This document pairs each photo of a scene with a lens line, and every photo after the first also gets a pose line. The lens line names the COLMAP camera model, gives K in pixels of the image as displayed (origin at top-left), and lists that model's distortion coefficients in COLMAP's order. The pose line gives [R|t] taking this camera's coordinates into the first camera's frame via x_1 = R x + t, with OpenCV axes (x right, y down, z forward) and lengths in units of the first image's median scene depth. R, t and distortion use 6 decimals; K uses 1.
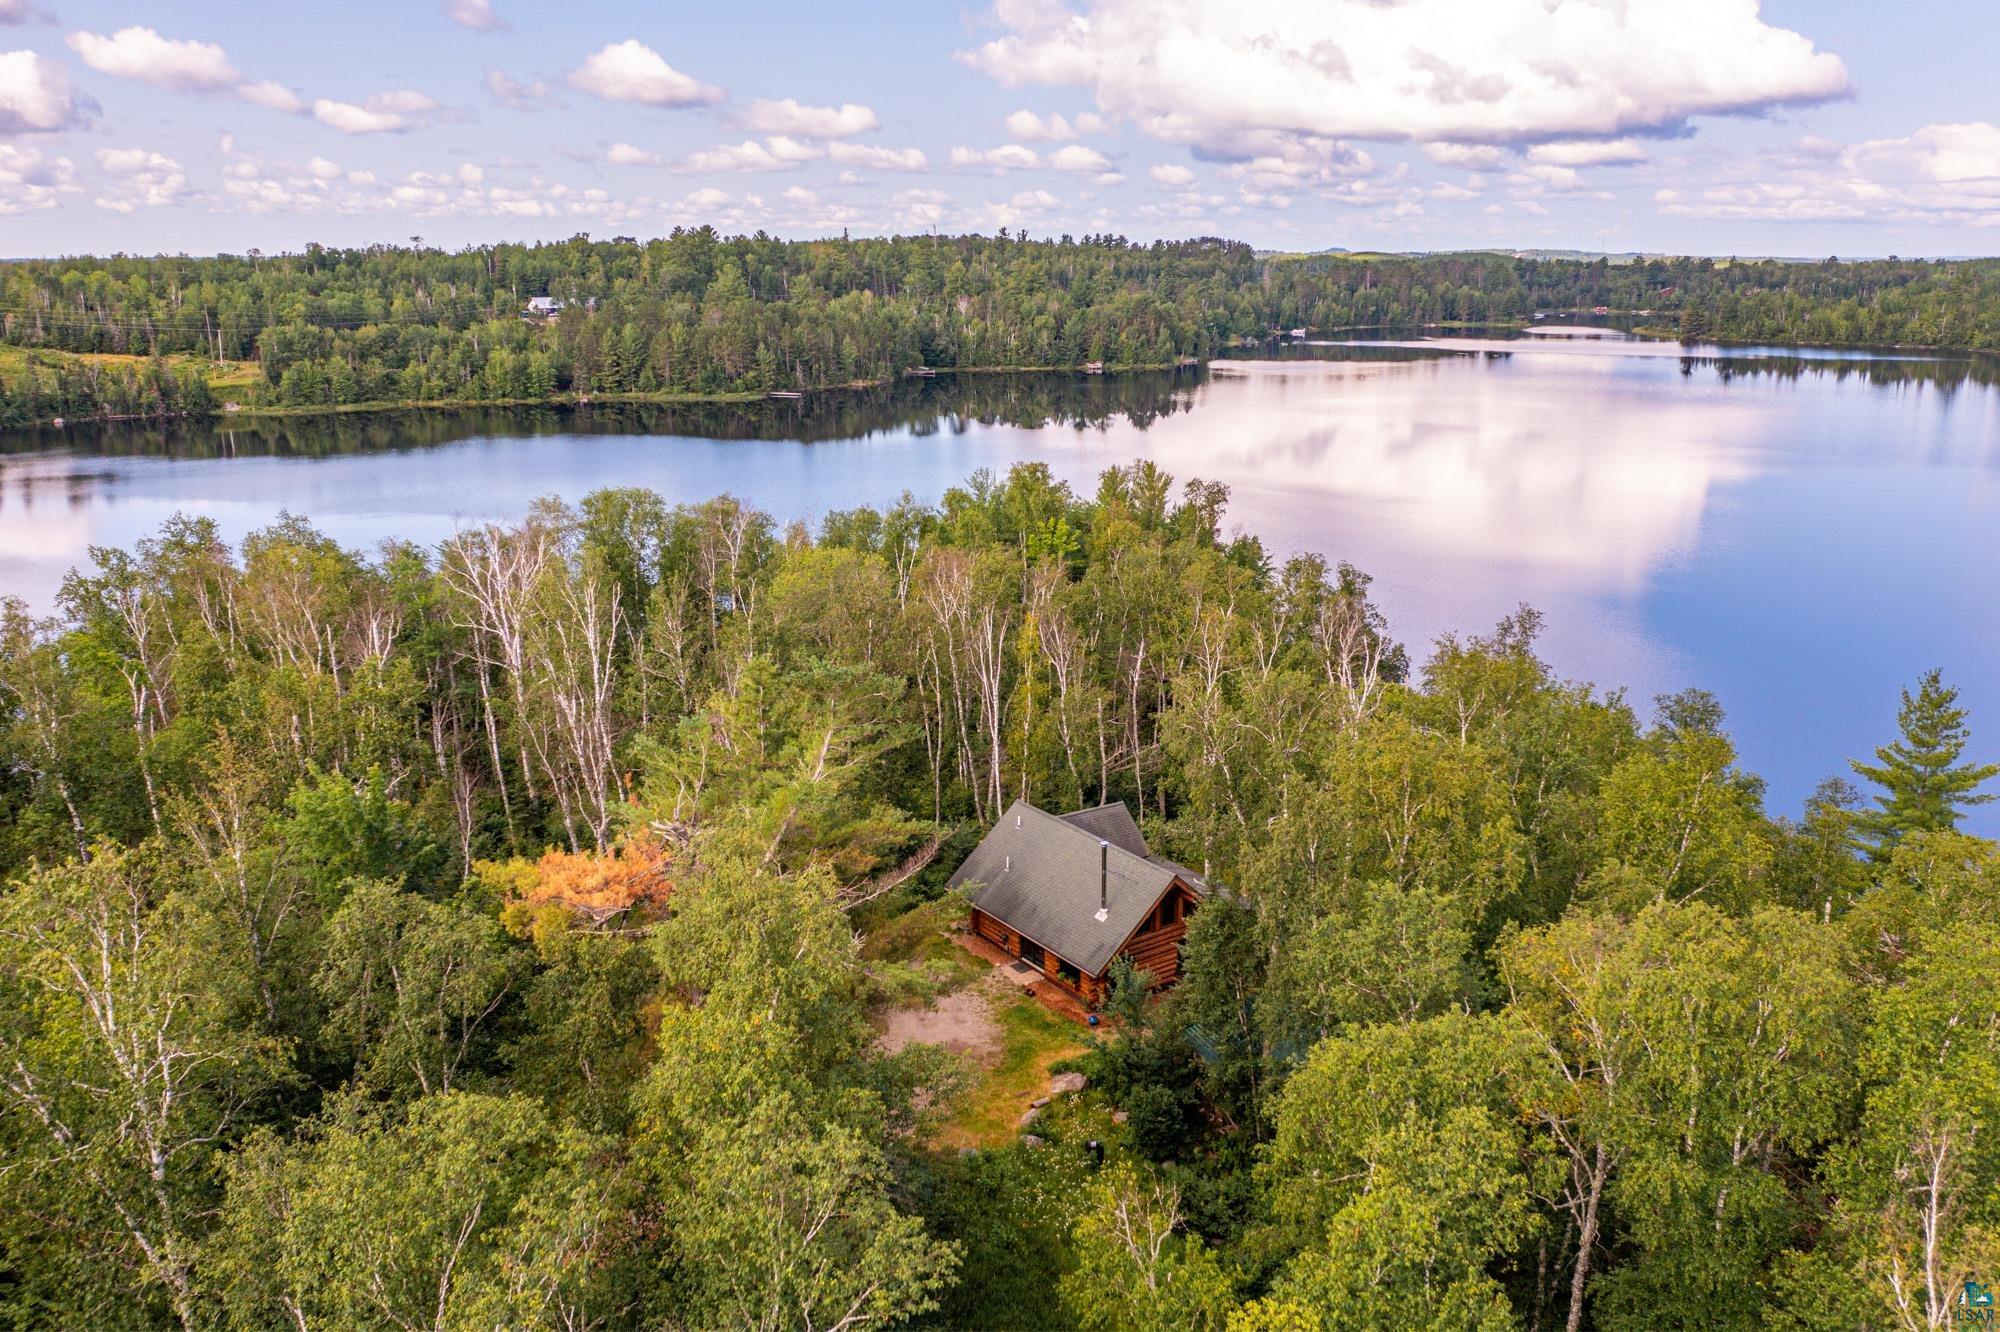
lens RADIAL K [[1601.9, 0, 1000.0], [0, 1601.9, 666.0], [0, 0, 1]] dist [-0.005616, -0.008529]
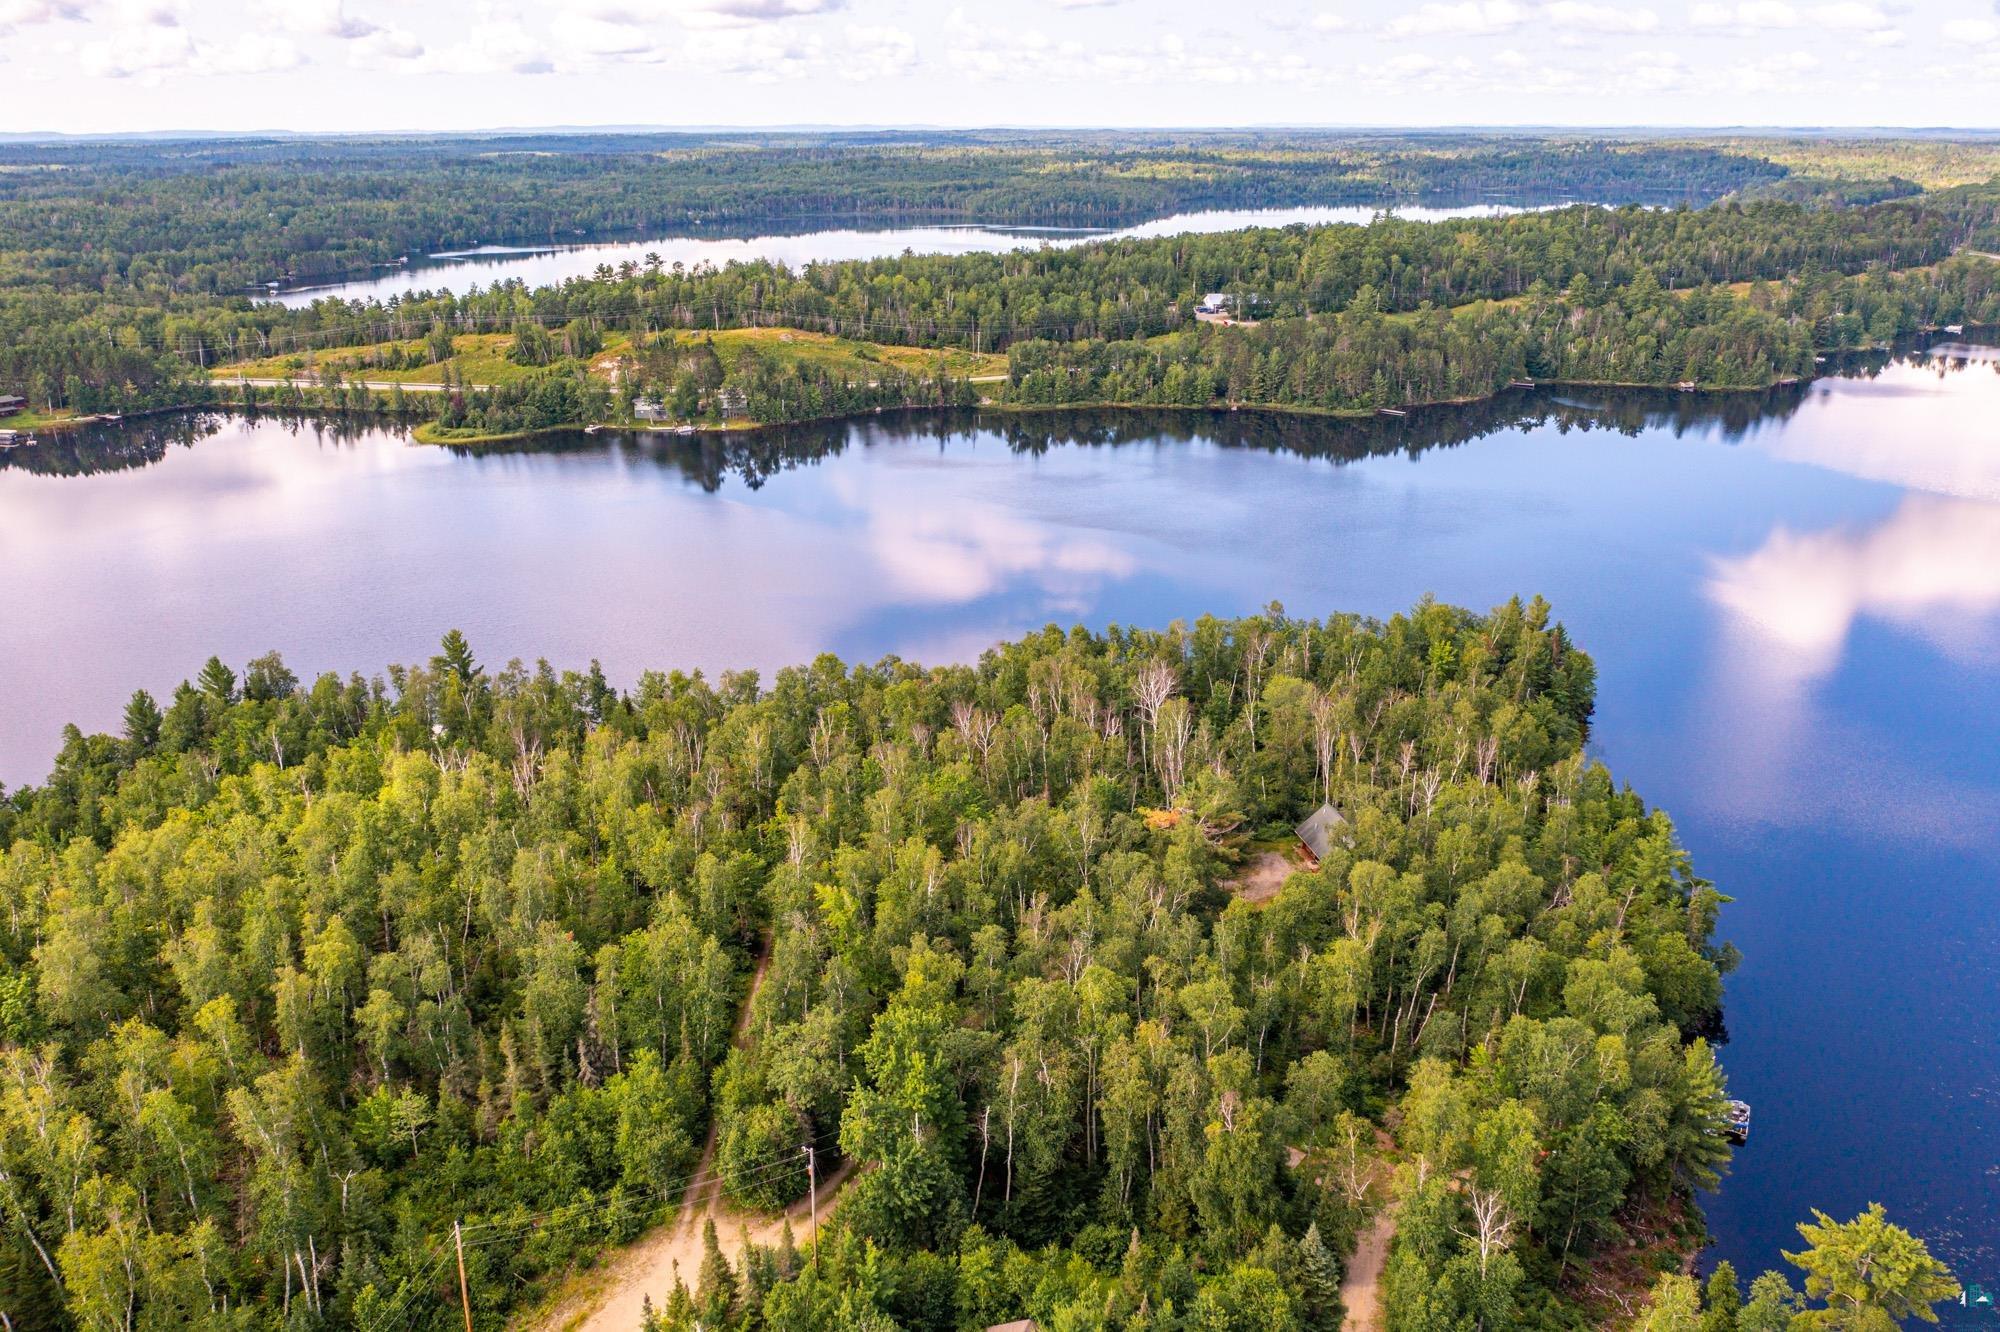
lens RADIAL K [[1601.9, 0, 1000.0], [0, 1601.9, 666.0], [0, 0, 1]] dist [-0.005616, -0.008529]
pose [[0.917732, 0.126260, -0.376598, 0.079582], [-0.100558, 0.991100, 0.087231, -0.052466], [0.384260, -0.042185, 0.922261, -0.273169]]
